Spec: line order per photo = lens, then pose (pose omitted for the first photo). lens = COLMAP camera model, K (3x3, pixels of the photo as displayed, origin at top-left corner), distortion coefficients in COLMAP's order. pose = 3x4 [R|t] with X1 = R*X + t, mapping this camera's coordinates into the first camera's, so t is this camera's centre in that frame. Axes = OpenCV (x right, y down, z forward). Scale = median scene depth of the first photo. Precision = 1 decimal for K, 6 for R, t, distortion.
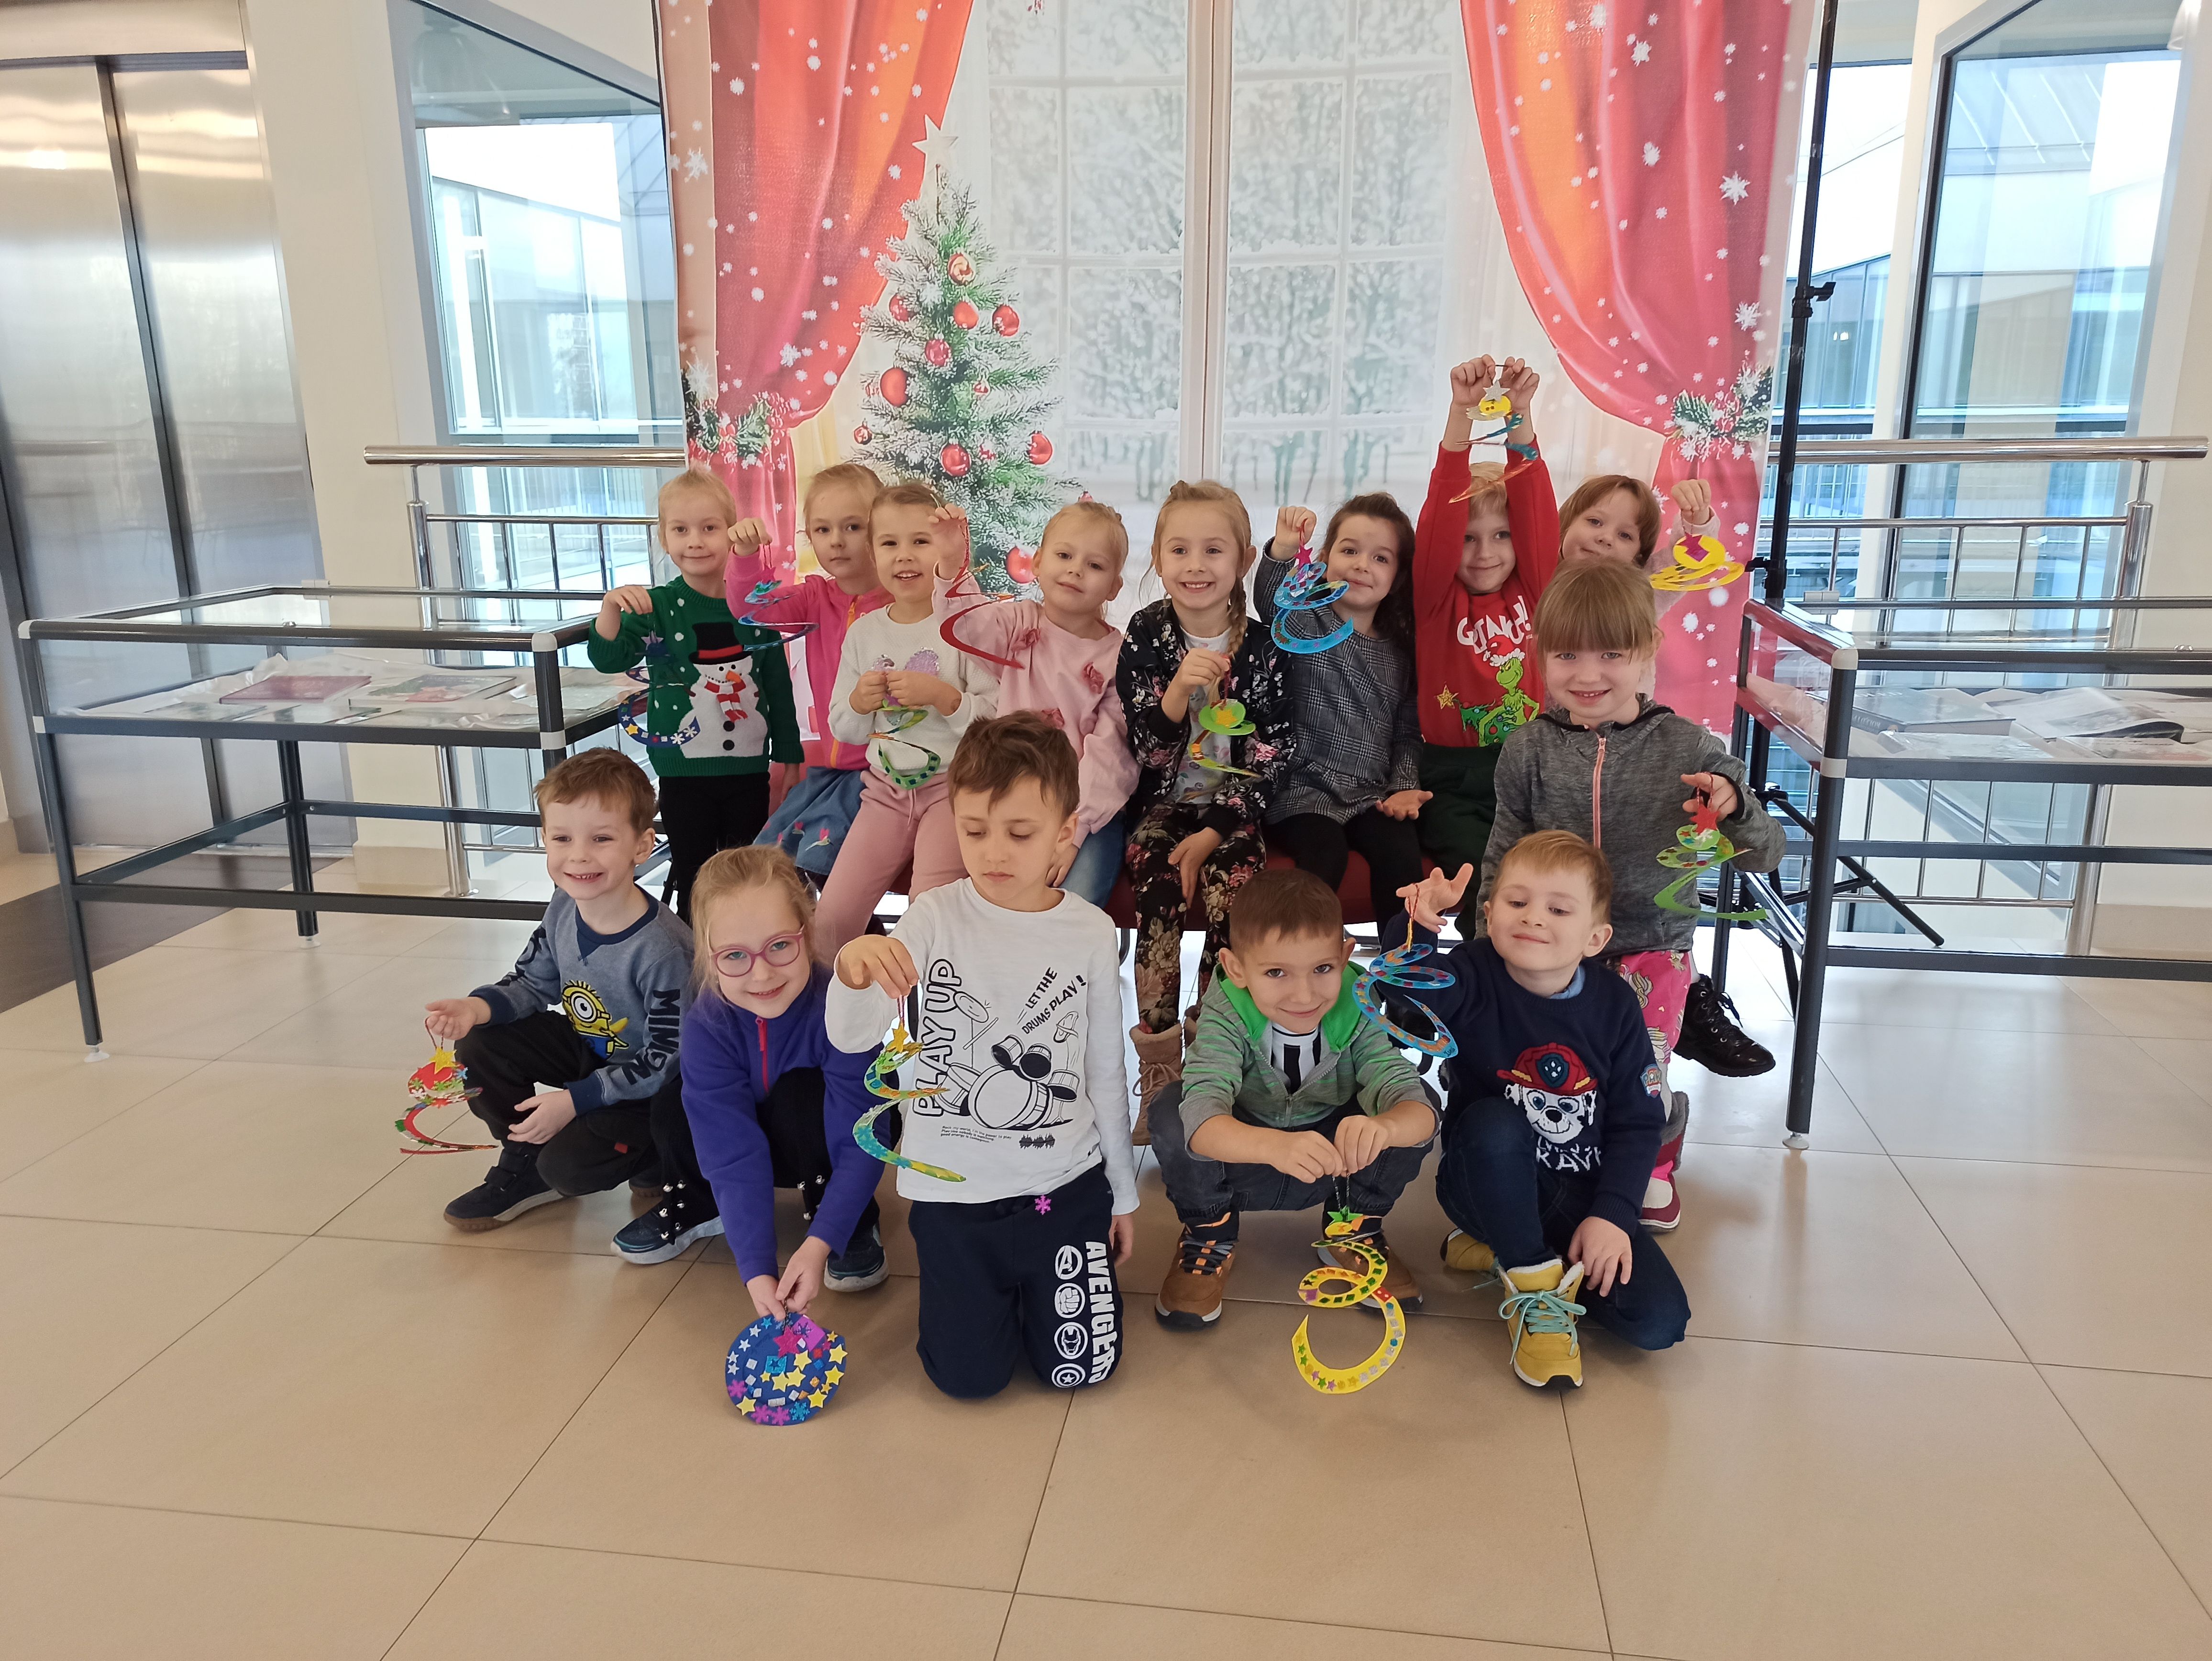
lens RADIAL K [[1723.5, 0, 1106.0], [0, 1723.5, 830.5], [0, 0, 1]] dist [0.052236, -0.010721]
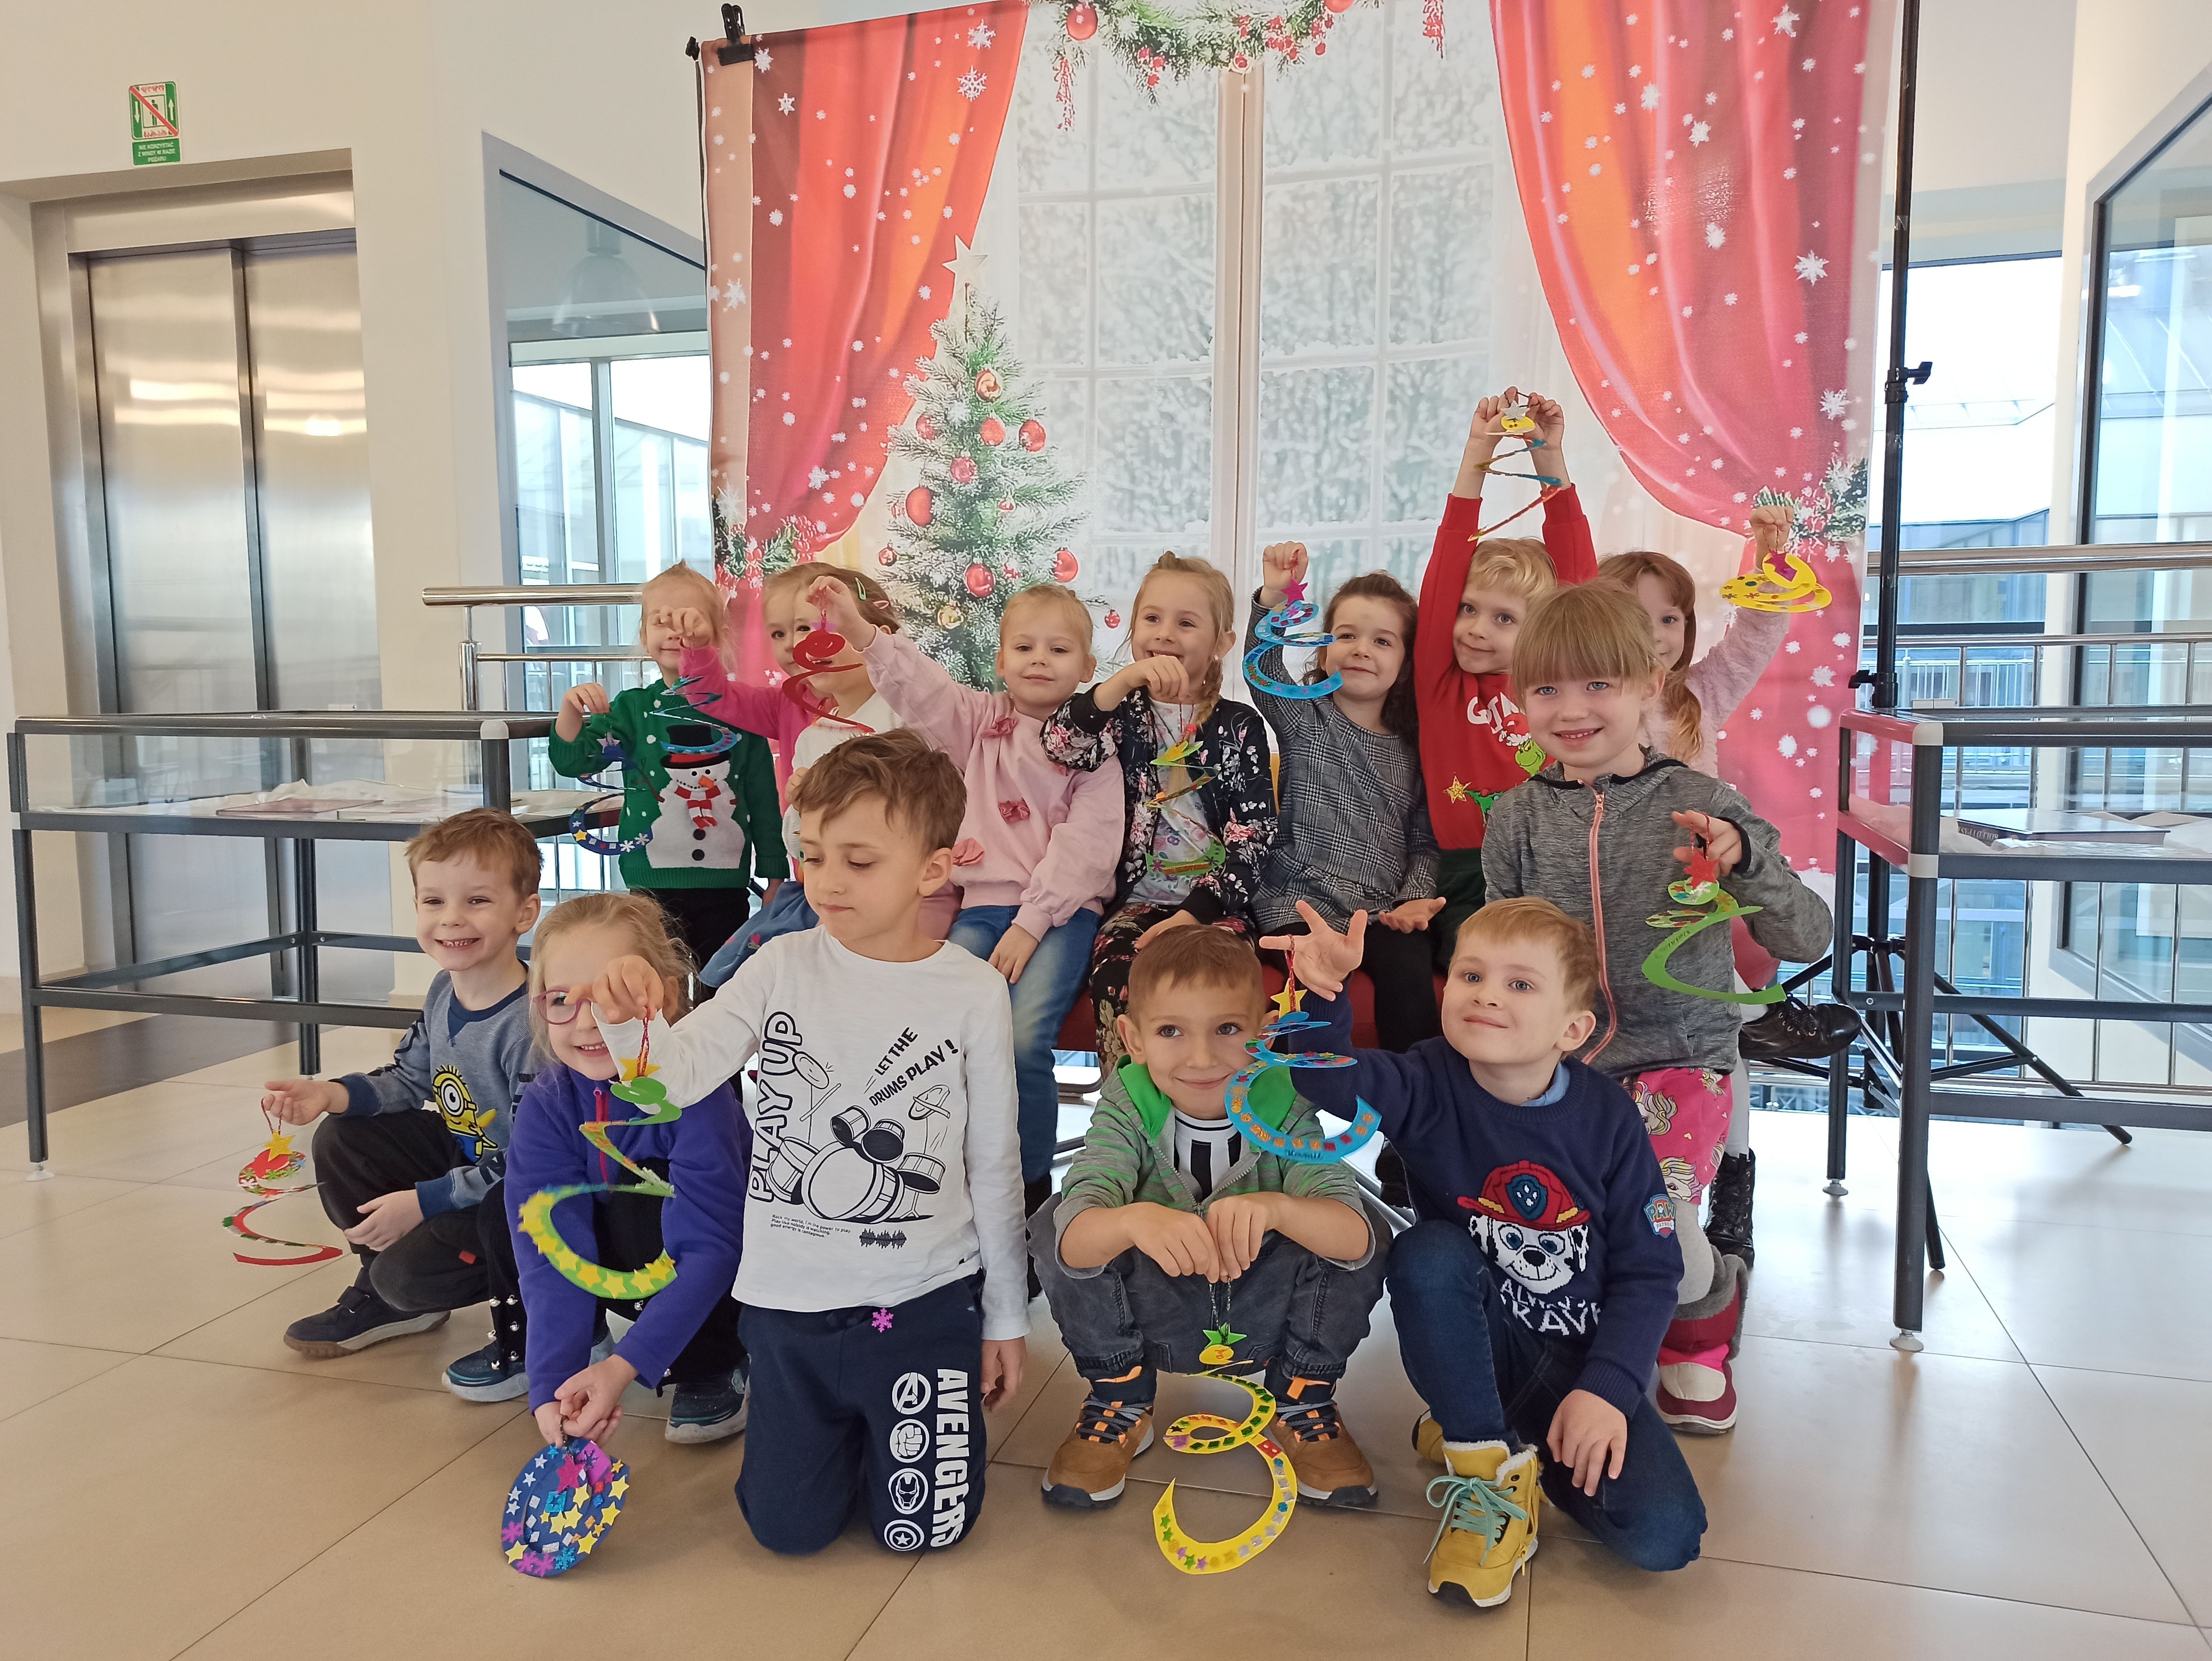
lens RADIAL K [[1723.5, 0, 1106.0], [0, 1723.5, 830.5], [0, 0, 1]] dist [0.052236, -0.010721]
pose [[0.991091, 0.012651, -0.132584, 0.116269], [-0.034318, 0.986122, -0.162434, 0.078103], [0.128689, 0.165537, 0.977771, 0.109128]]
